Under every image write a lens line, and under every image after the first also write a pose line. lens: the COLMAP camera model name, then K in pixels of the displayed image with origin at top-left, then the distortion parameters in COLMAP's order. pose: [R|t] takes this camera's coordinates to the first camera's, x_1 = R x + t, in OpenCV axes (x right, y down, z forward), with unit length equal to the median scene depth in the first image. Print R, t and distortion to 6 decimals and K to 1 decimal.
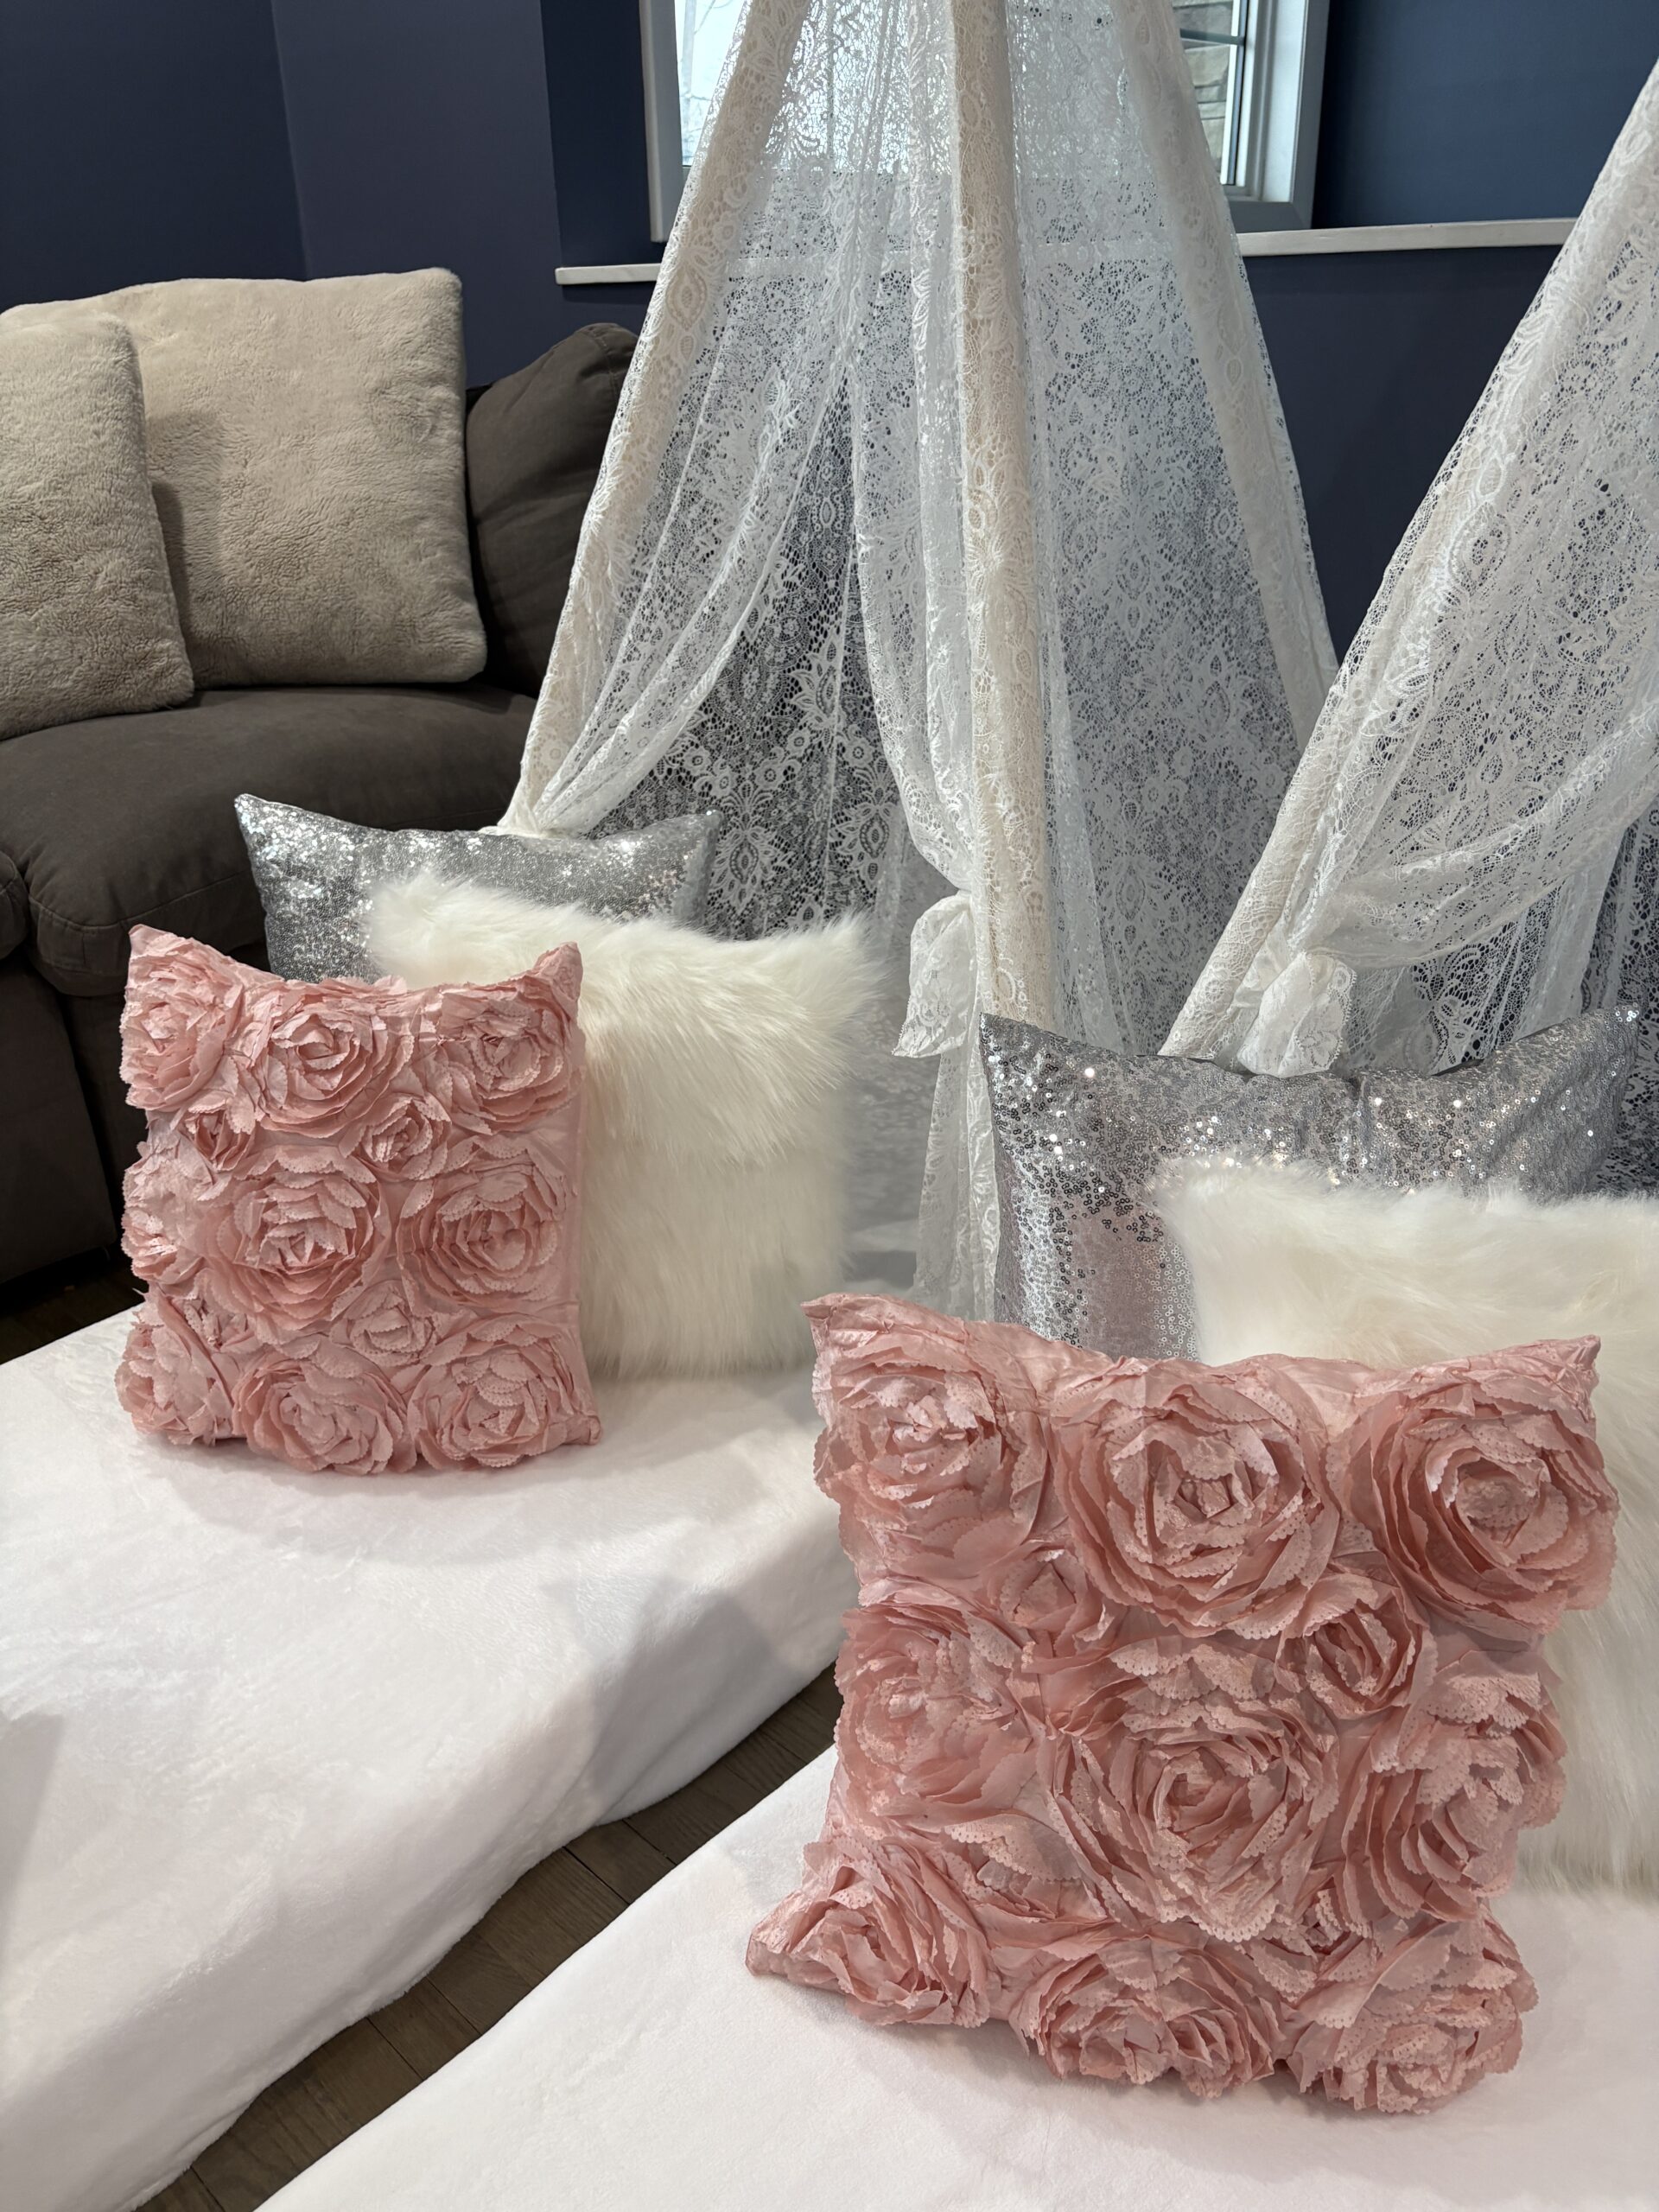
lens RADIAL K [[1656.1, 0, 829.5], [0, 1656.1, 1106.0], [0, 0, 1]] dist [0.003971, -0.005073]
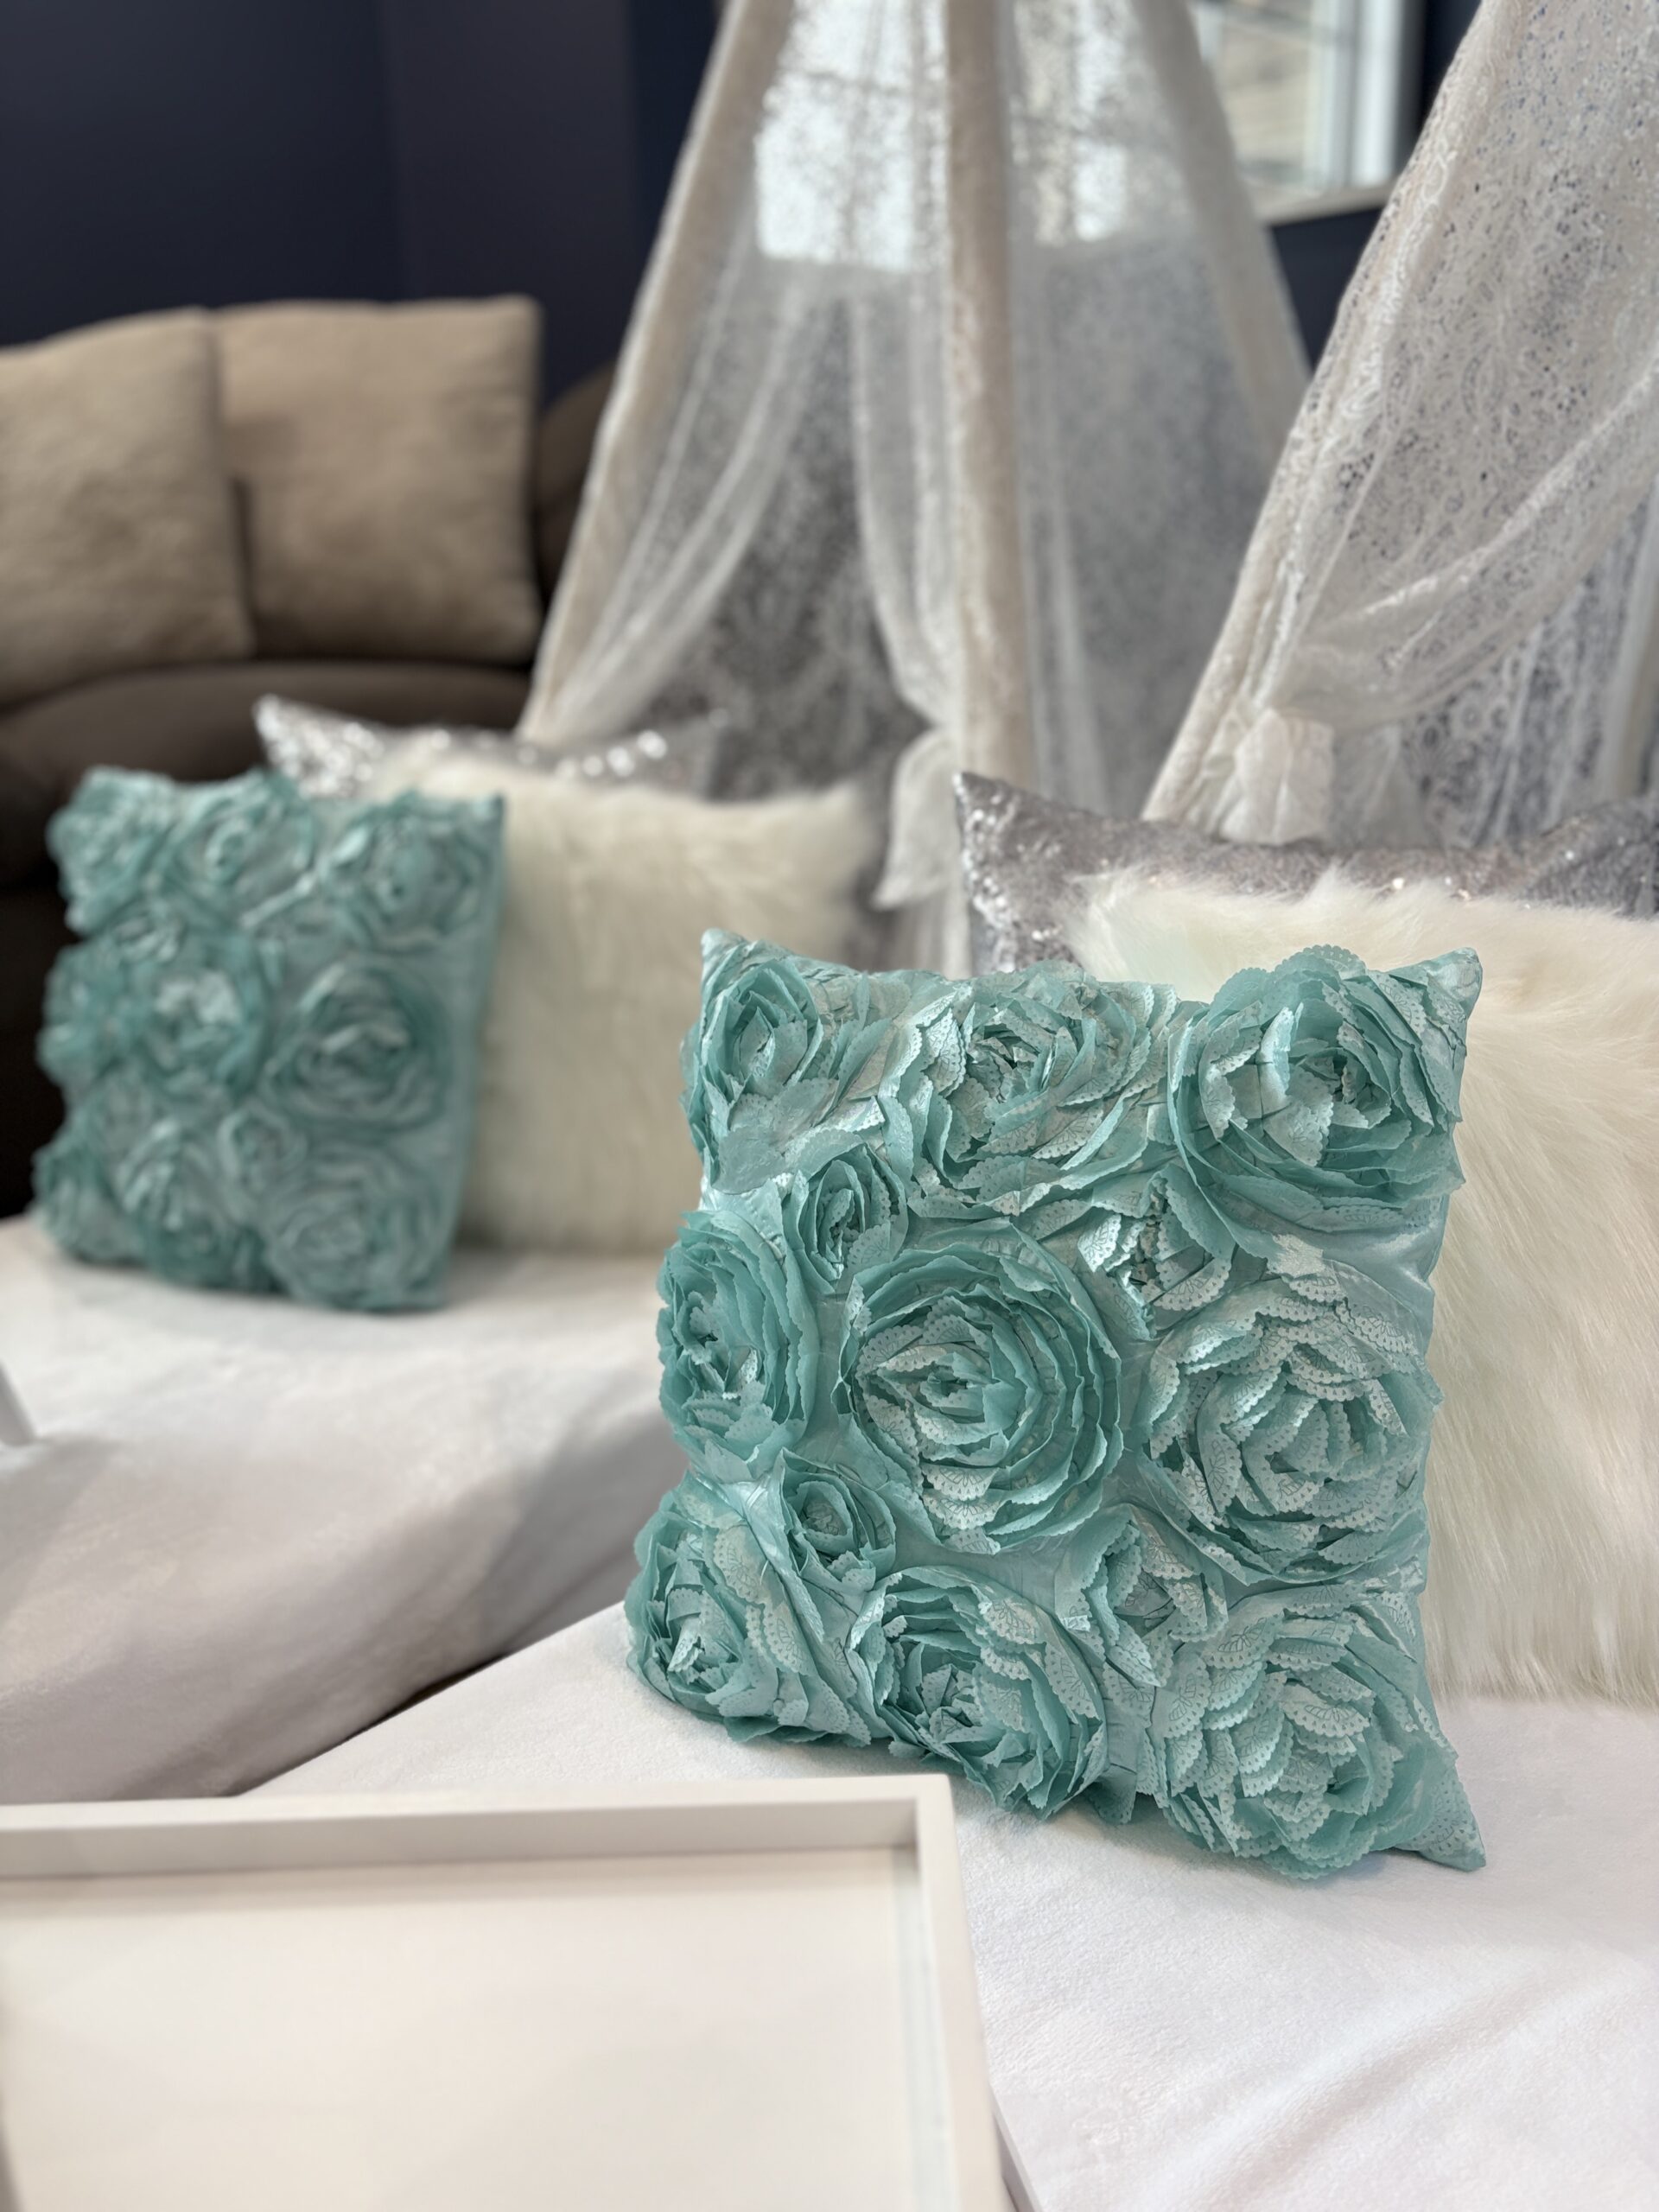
lens RADIAL K [[1654.3, 0, 849.2], [0, 1654.3, 1098.2], [0, 0, 1]] dist [-0.005975, -0.003924]
pose [[0.997838, 0.018701, -0.062999, 0.085738], [-0.026182, 0.992417, -0.120097, 0.199757], [0.060275, 0.121487, 0.990761, 0.051238]]
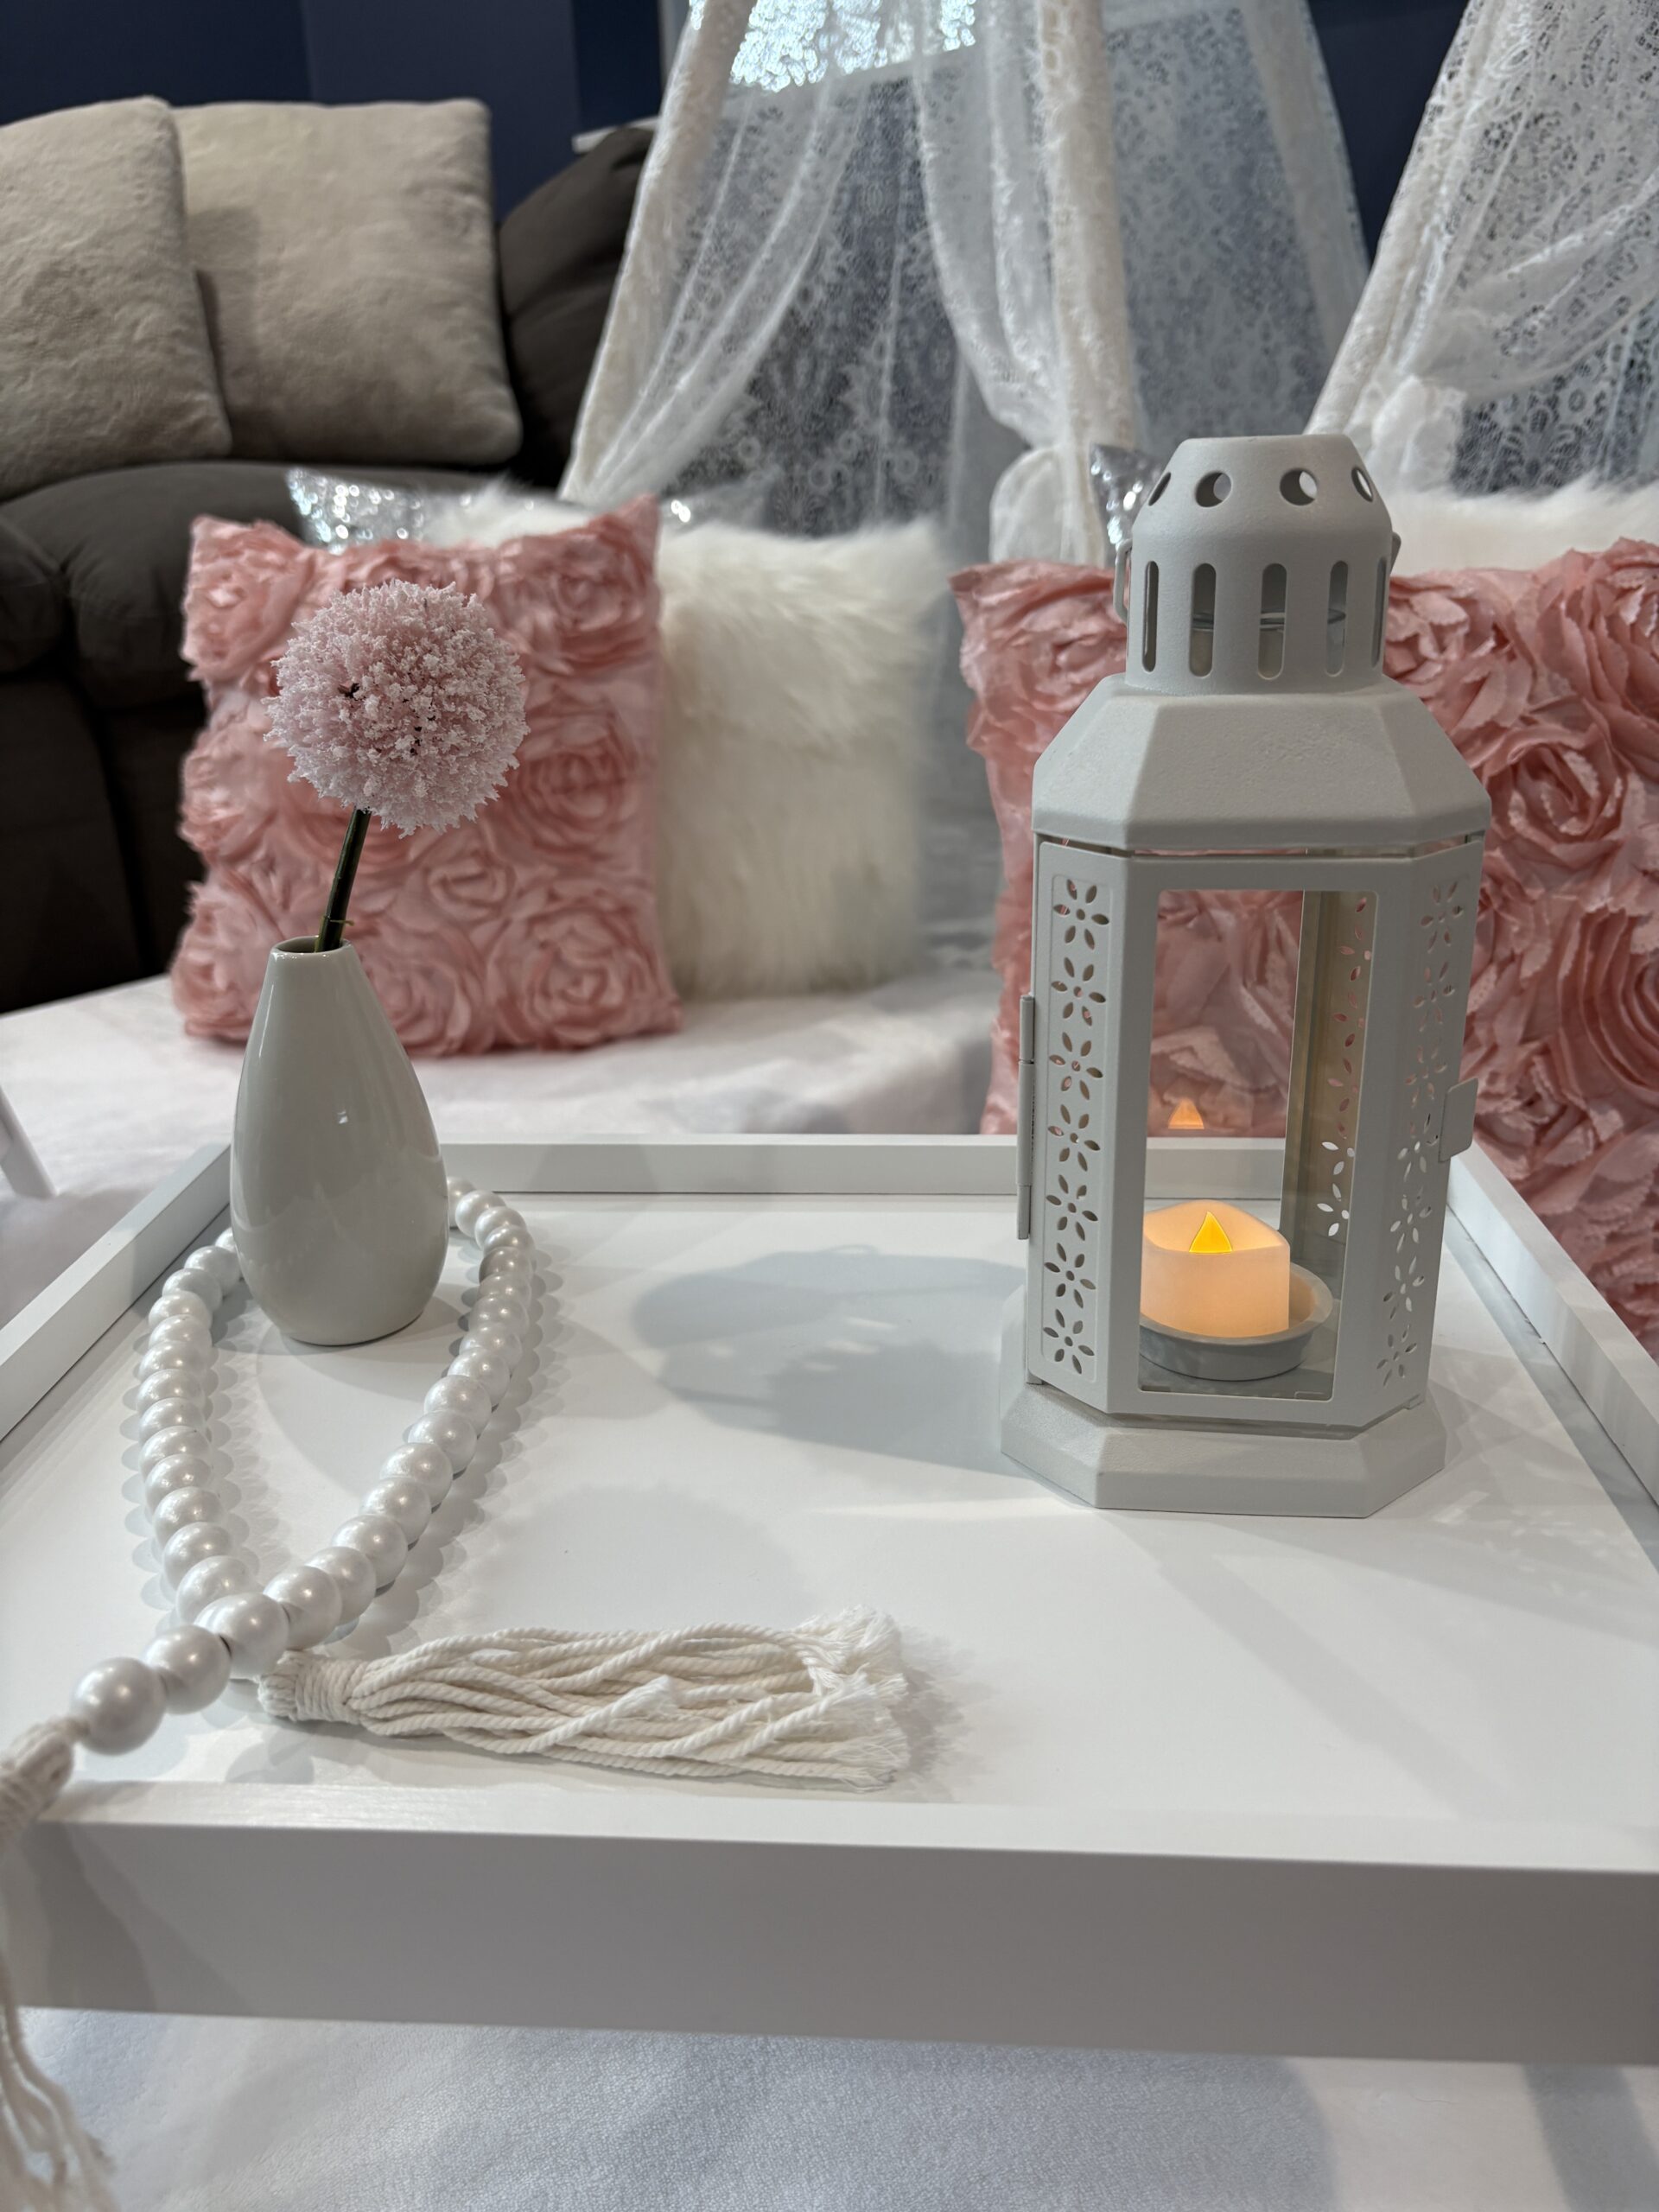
lens RADIAL K [[1669.5, 0, 846.6], [0, 1669.5, 1105.4], [0, 0, 1]] dist [0.007747, -0.040171]
pose [[0.999412, -0.020339, 0.027590, -0.071489], [0.022469, 0.996602, -0.079245, 0.329756], [-0.025885, 0.079818, 0.996473, 0.036805]]
